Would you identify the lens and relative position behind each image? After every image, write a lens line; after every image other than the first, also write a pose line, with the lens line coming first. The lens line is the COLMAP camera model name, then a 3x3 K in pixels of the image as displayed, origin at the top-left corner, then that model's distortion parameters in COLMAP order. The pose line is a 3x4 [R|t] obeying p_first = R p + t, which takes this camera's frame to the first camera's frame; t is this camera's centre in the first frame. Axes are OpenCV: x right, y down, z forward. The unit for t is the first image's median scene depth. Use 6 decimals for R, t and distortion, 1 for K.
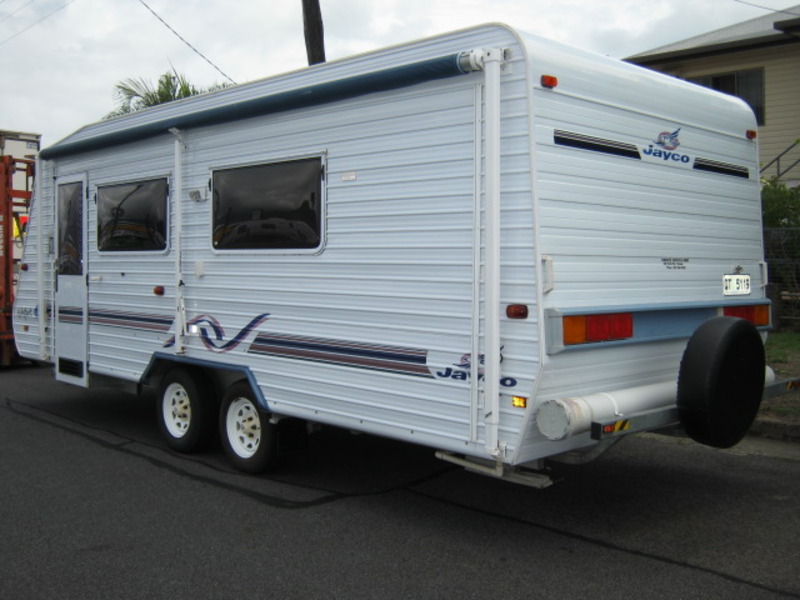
lens RADIAL K [[884.5, 0, 400.0], [0, 884.5, 300.0], [0, 0, 1]] dist [-0.117845, 0.038355]
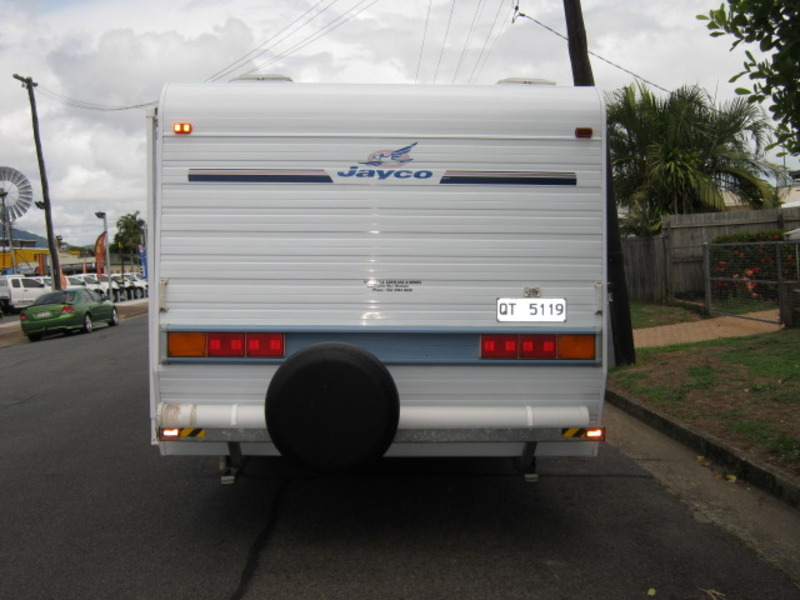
lens RADIAL K [[884.5, 0, 400.0], [0, 884.5, 300.0], [0, 0, 1]] dist [-0.117845, 0.038355]
pose [[0.747497, 0.026490, -0.663737, 0.789223], [-0.028239, 0.999568, 0.008091, -0.027730], [0.663665, 0.012695, 0.747922, 0.225479]]
